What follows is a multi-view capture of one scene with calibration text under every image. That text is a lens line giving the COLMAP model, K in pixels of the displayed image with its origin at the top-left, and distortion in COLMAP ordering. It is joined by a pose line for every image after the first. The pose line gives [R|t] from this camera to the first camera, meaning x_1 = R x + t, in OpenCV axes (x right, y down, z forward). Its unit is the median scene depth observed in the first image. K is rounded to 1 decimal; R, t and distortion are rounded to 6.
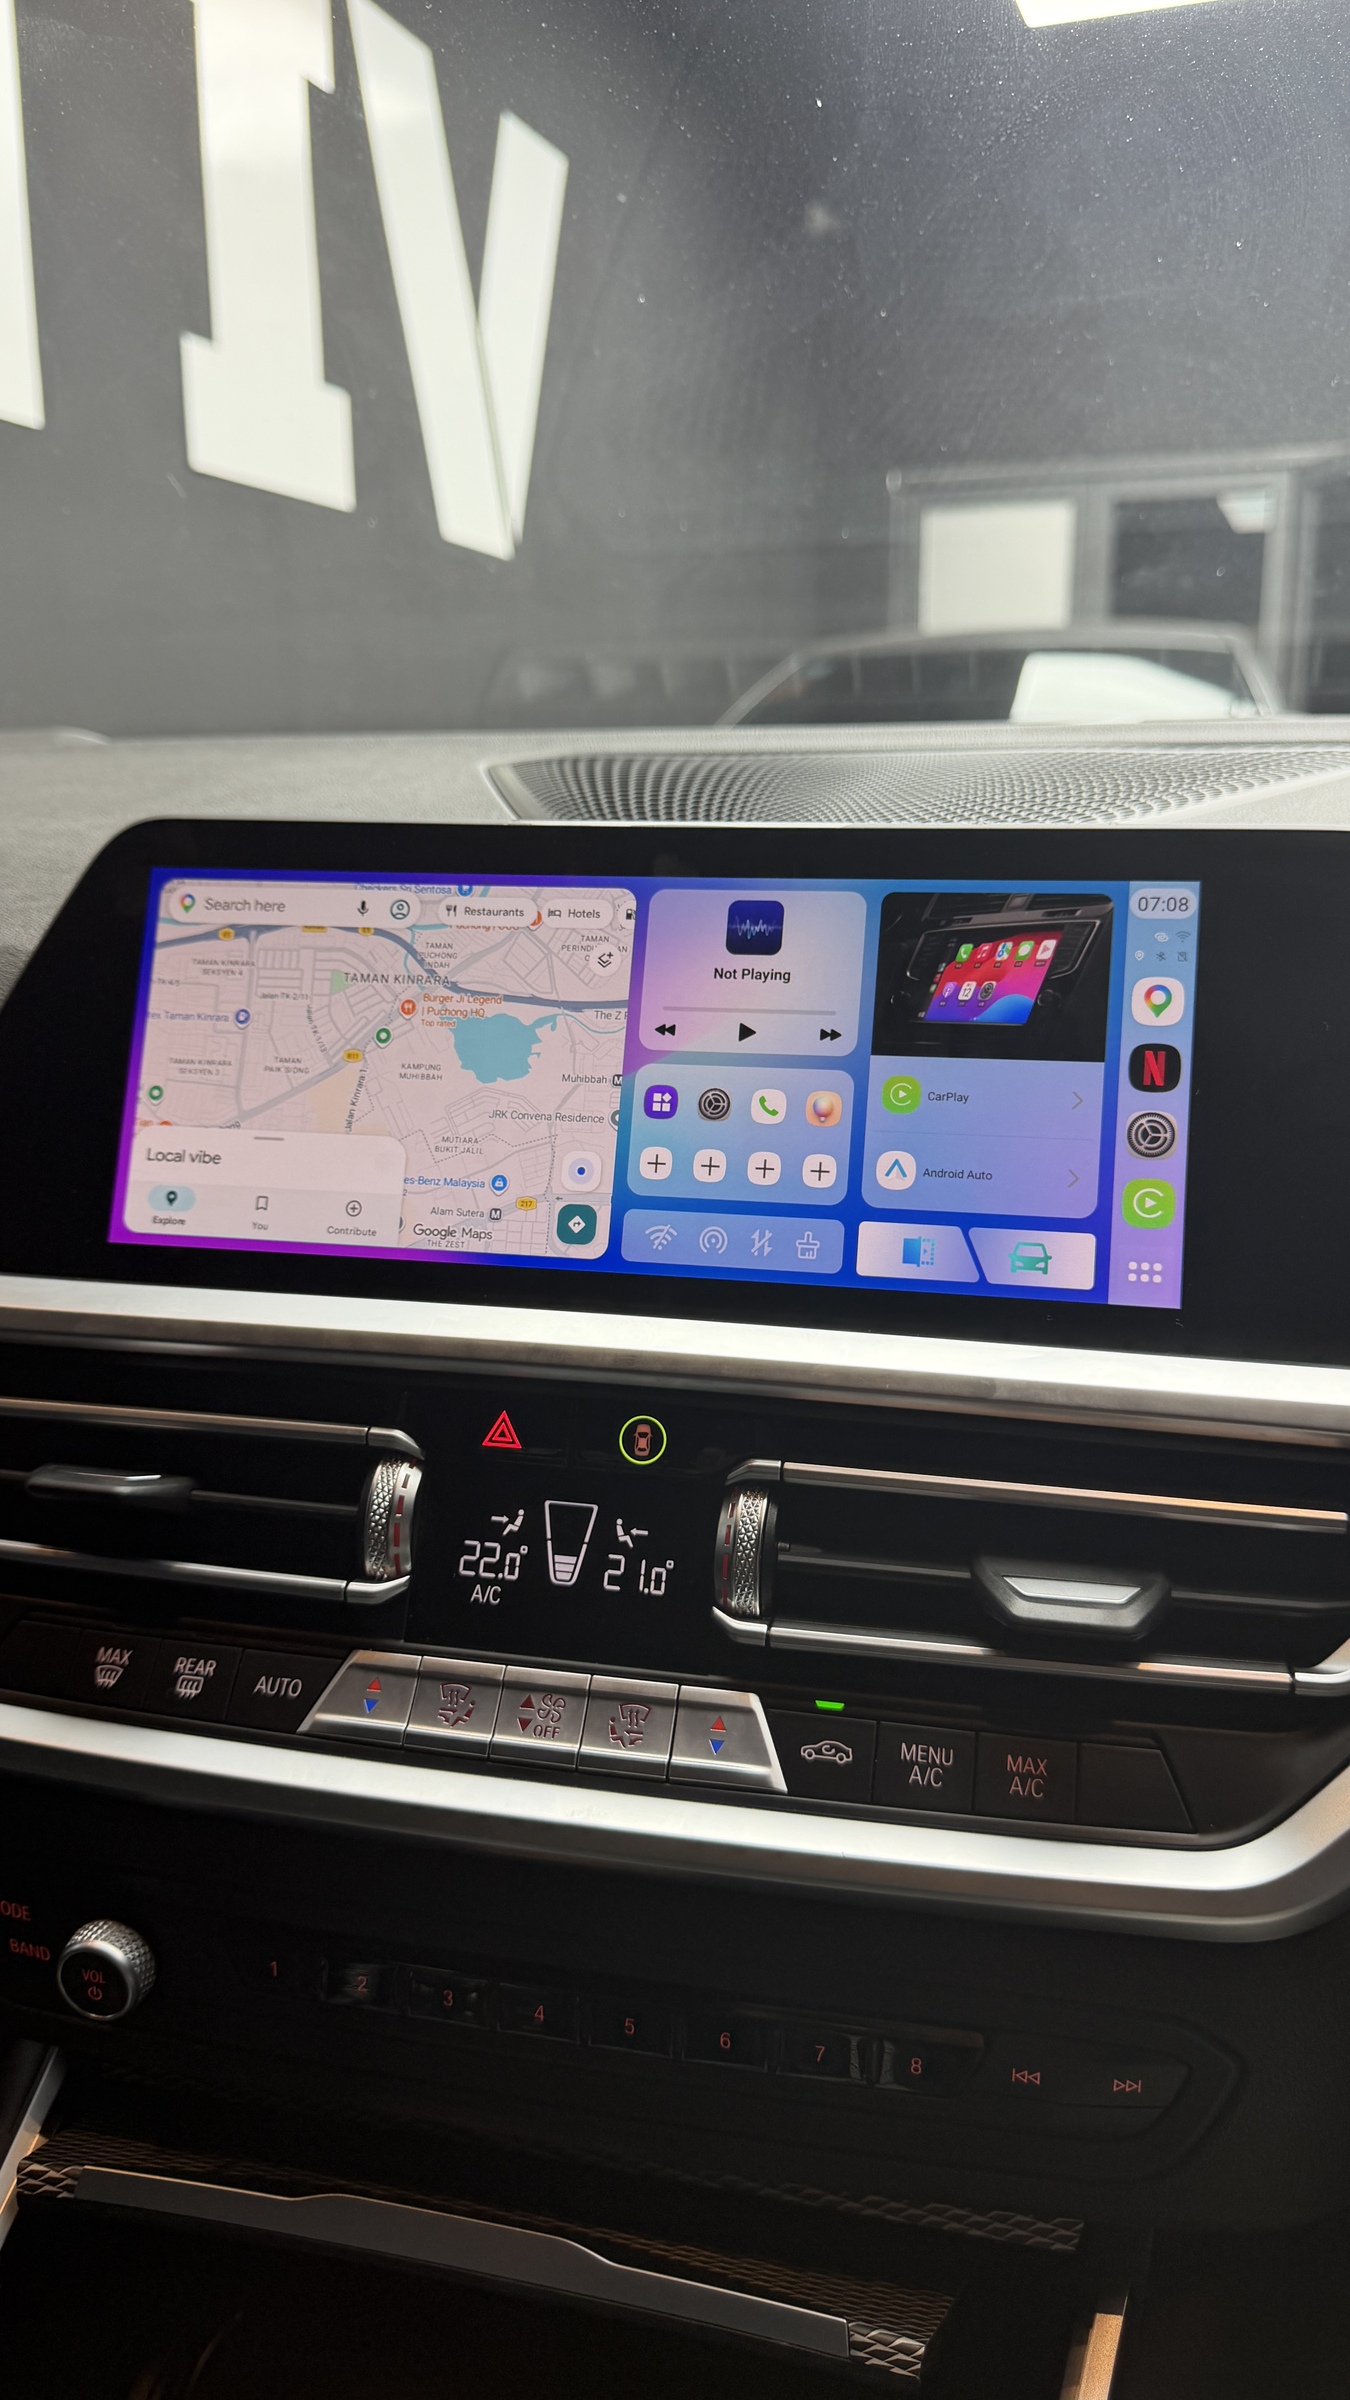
lens RADIAL K [[1827.5, 0, 688.3], [0, 1827.5, 1211.3], [0, 0, 1]] dist [-0.041546, -0.022314]
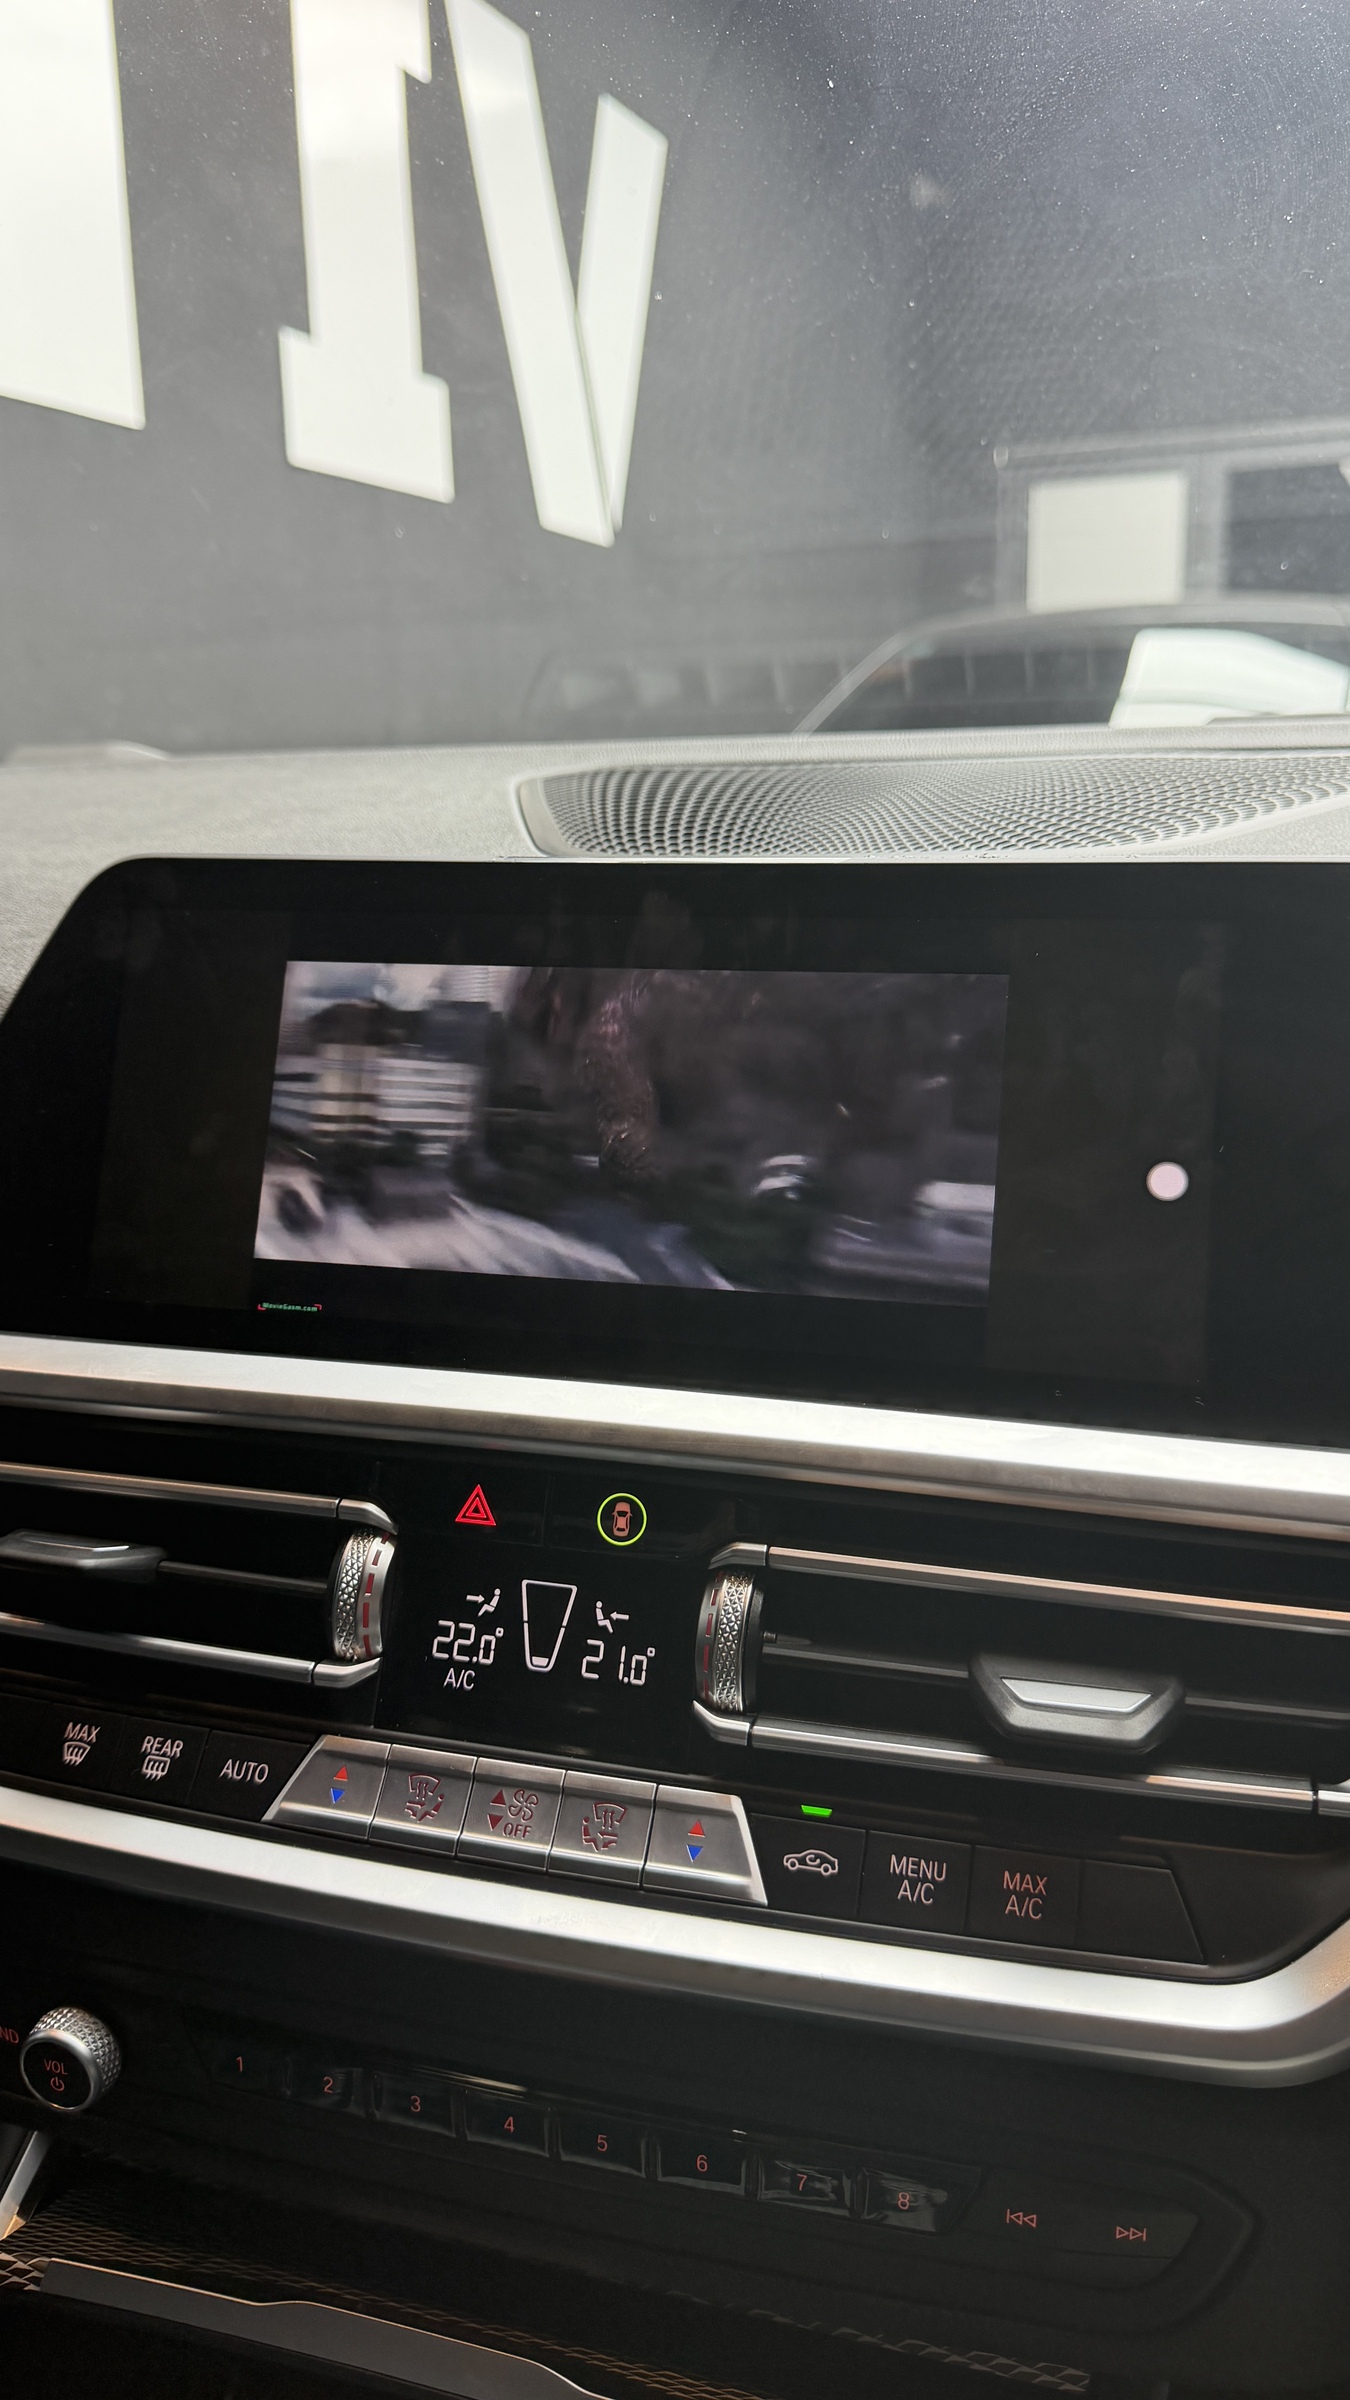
lens RADIAL K [[1827.5, 0, 676.6], [0, 1827.5, 1198.3], [0, 0, 1]] dist [-0.041546, -0.022314]
pose [[0.997614, -0.000325, -0.069040, 0.067190], [0.000584, 0.999993, 0.003738, -0.043418], [0.069038, -0.003769, 0.997607, 0.063606]]
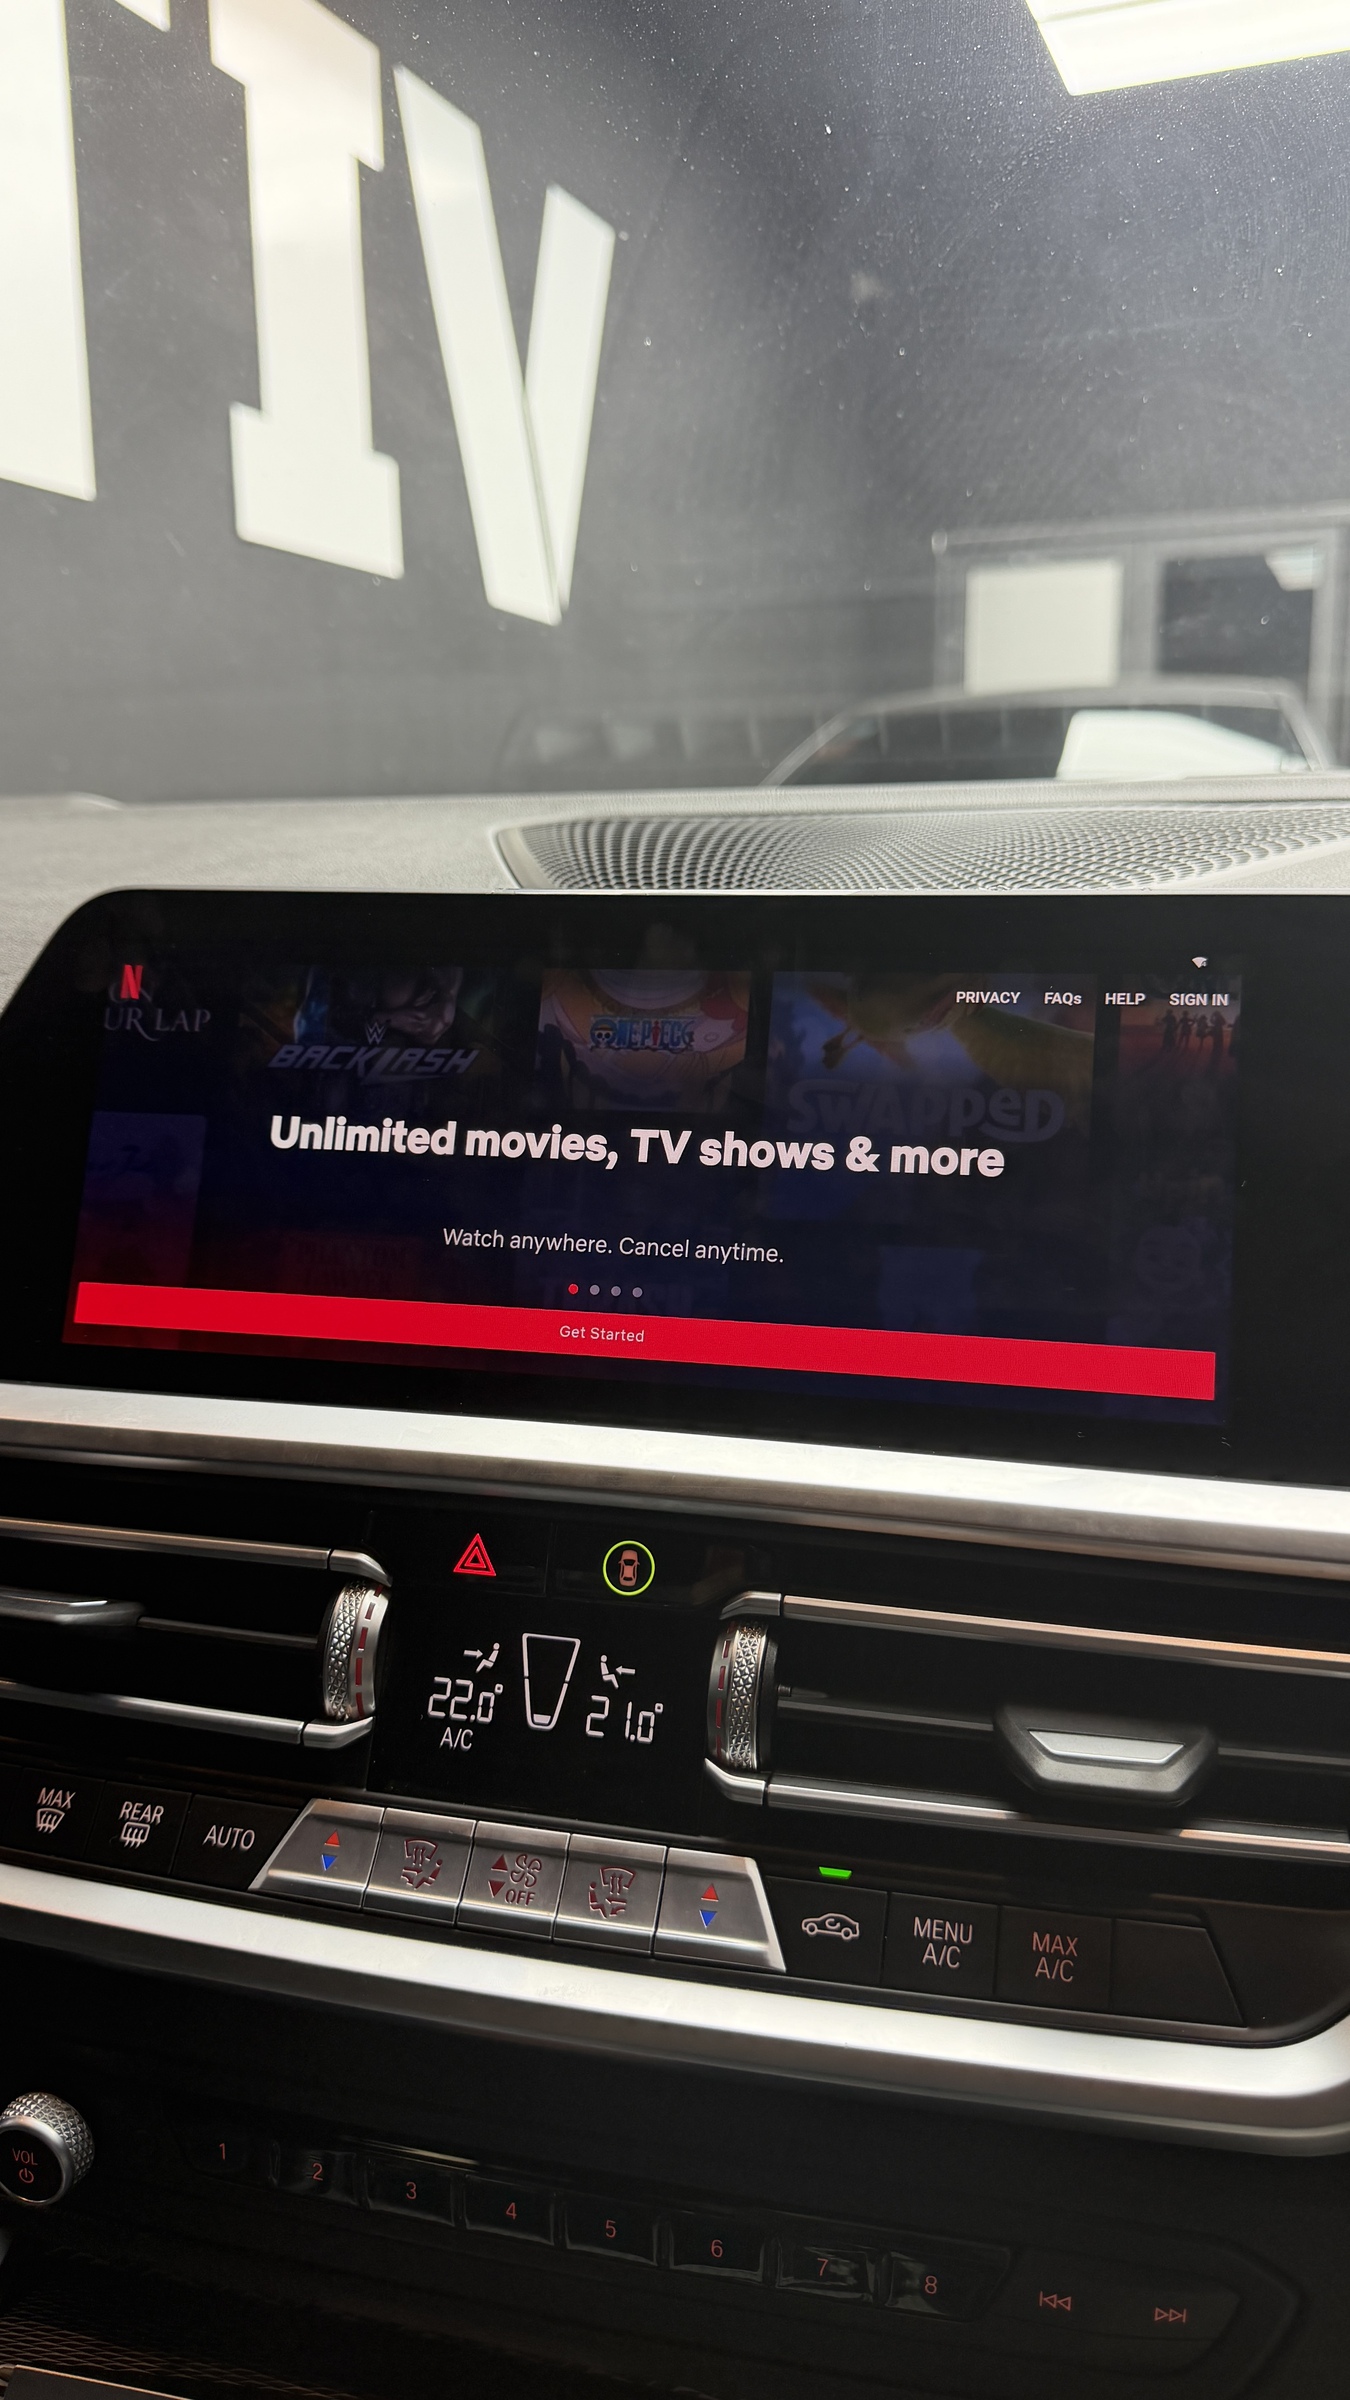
lens RADIAL K [[1827.5, 0, 677.3], [0, 1827.5, 1194.3], [0, 0, 1]] dist [-0.041546, -0.022314]
pose [[0.999400, -0.001173, -0.034605, 0.030163], [-0.000232, 0.999177, -0.040573, -0.023392], [0.034624, 0.040557, 0.998577, 0.089428]]
